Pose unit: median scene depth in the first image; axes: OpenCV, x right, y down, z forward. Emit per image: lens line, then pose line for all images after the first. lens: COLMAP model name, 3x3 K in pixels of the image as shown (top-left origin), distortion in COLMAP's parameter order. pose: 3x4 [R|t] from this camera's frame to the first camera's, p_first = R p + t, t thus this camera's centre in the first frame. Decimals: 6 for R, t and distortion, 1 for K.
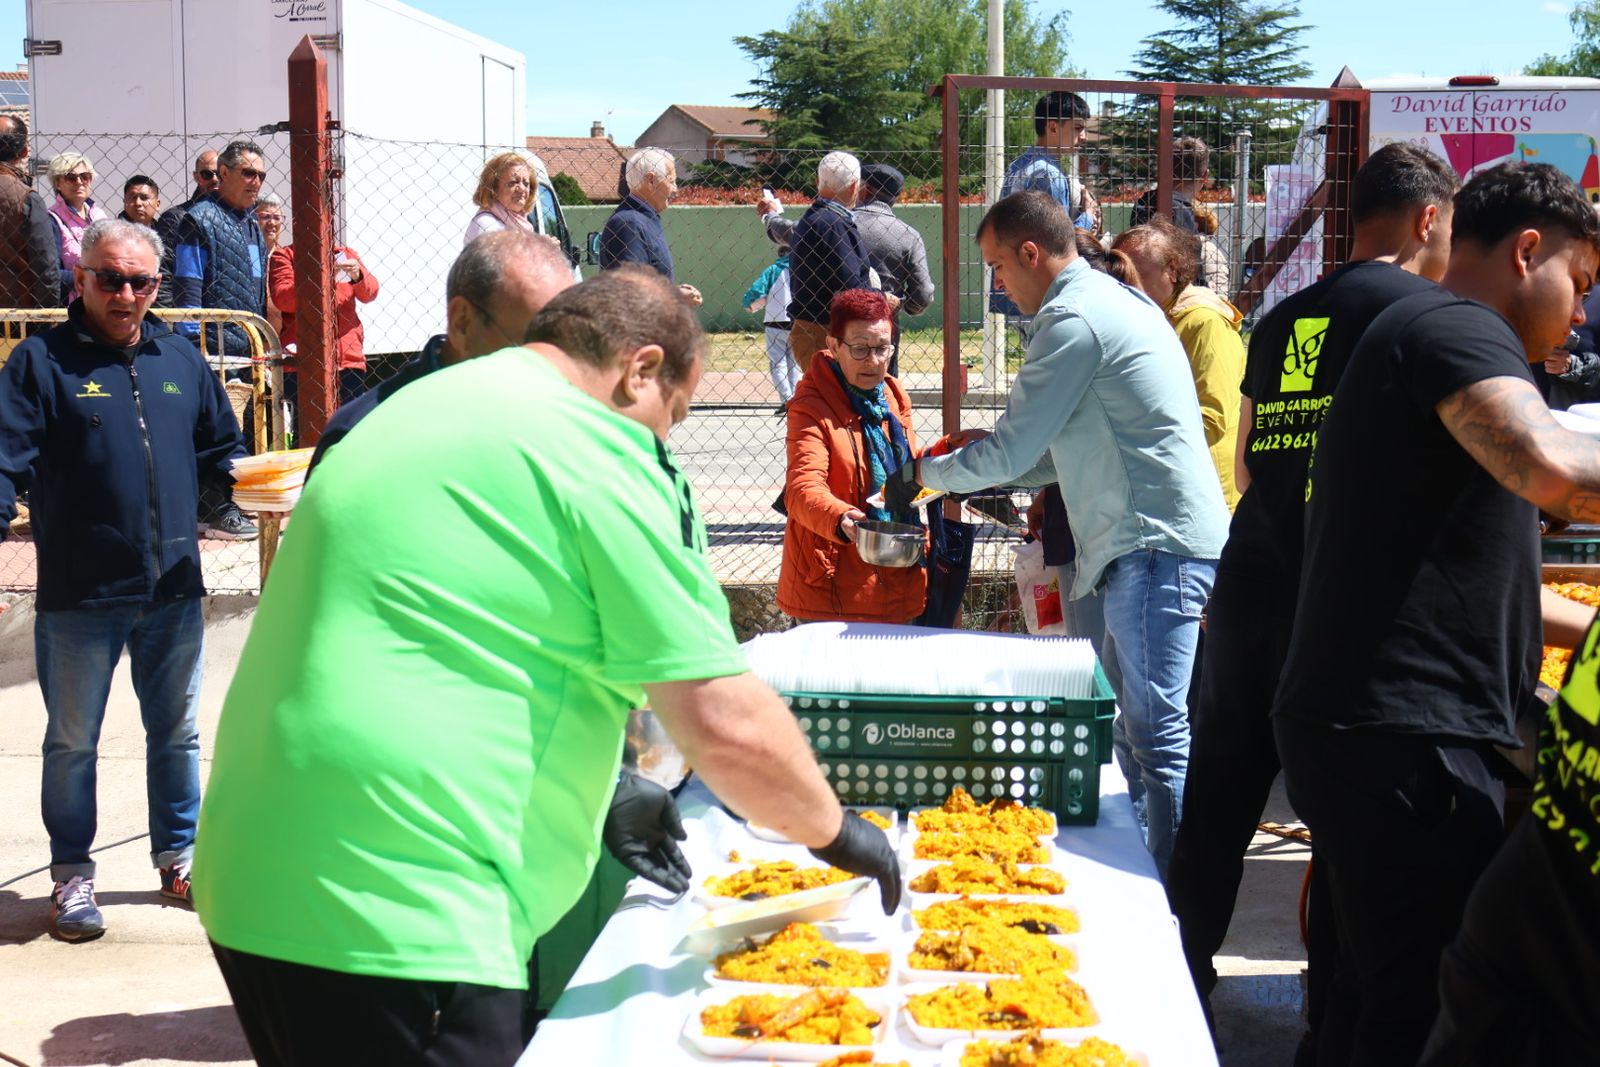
lens RADIAL K [[2082.5, 0, 843.7], [0, 2082.5, 535.1], [0, 0, 1]] dist [-0.063449, 0.008321]
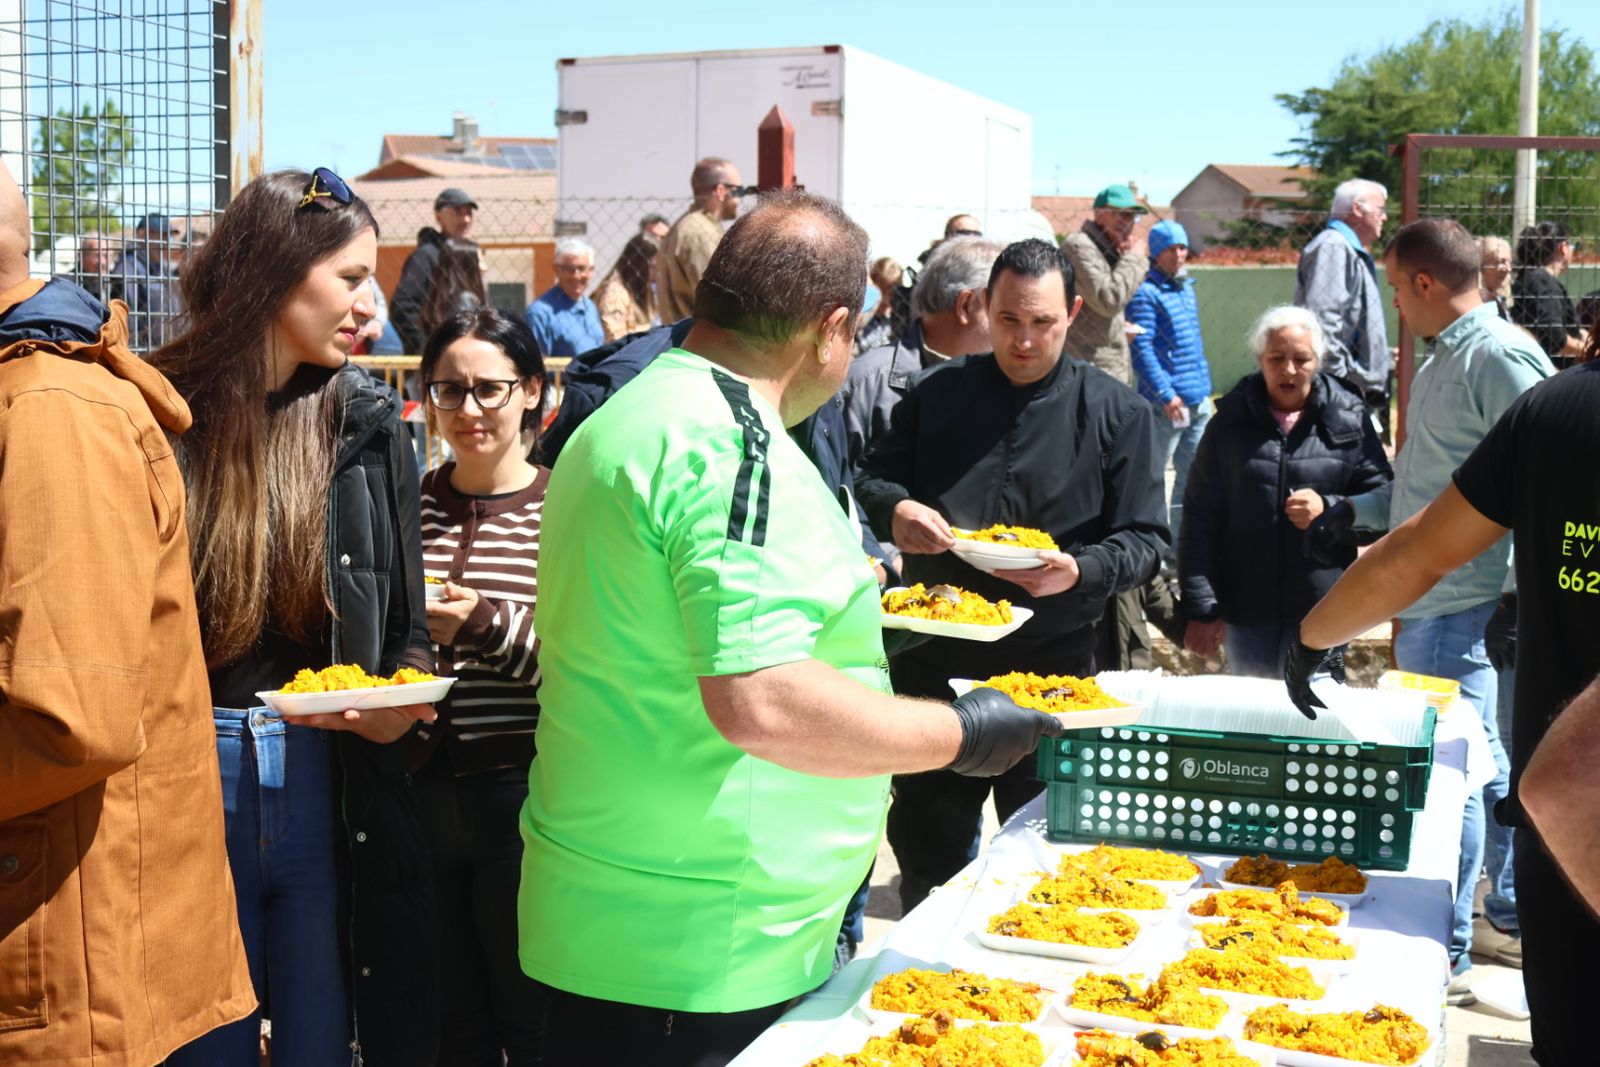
lens RADIAL K [[2117.8, 0, 800.0], [0, 2117.8, 533.5], [0, 0, 1]] dist [-0.072754, 0.035486]
pose [[0.963326, 0.031456, -0.266485, 0.010528], [-0.039848, 0.998864, -0.026142, 0.001359], [0.265360, 0.035802, 0.963484, -0.007545]]
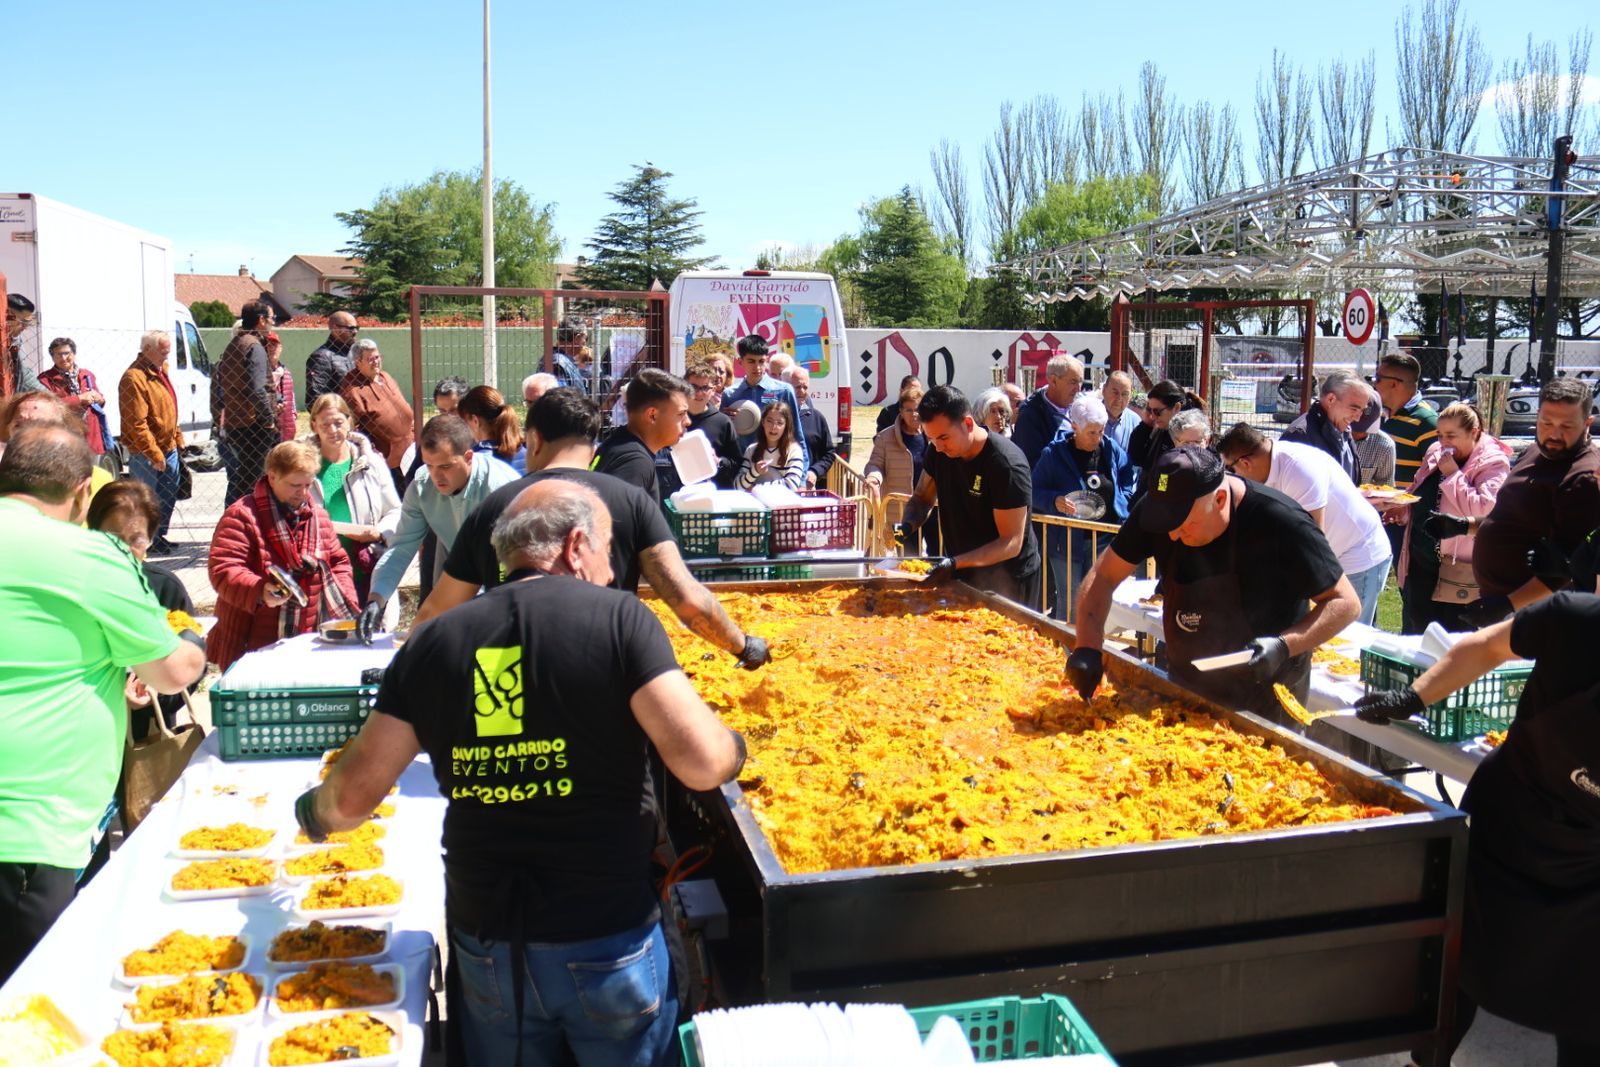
lens RADIAL K [[1322.5, 0, 800.0], [0, 1322.5, 533.5], [0, 0, 1]] dist [-0.181407, 0.166650]
pose [[0.959209, -0.030097, 0.281091, 0.011910], [0.029054, 0.999547, 0.007877, -0.005429], [-0.281201, 0.000612, 0.959649, -0.019498]]
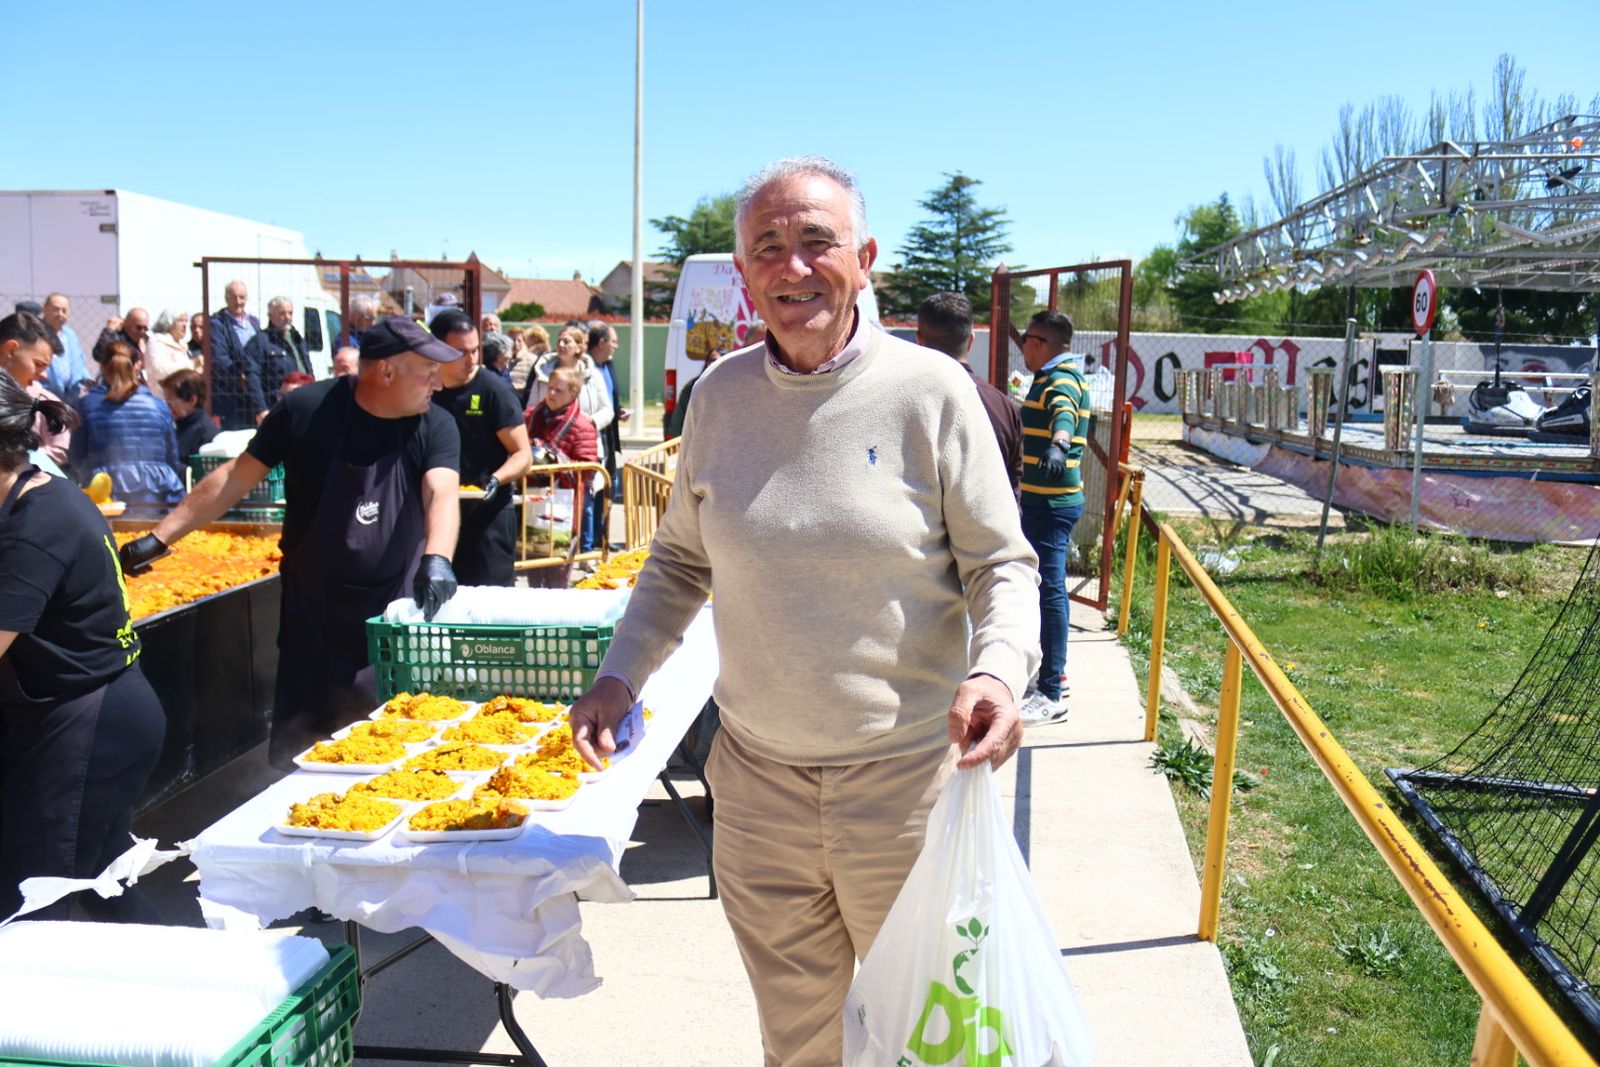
lens RADIAL K [[1322.5, 0, 800.0], [0, 1322.5, 533.5], [0, 0, 1]] dist [-0.181407, 0.166650]
pose [[0.999126, 0.014896, 0.039051, 0.122740], [-0.014864, 0.999889, -0.001092, 0.002177], [-0.039063, 0.000511, 0.999237, -0.026291]]
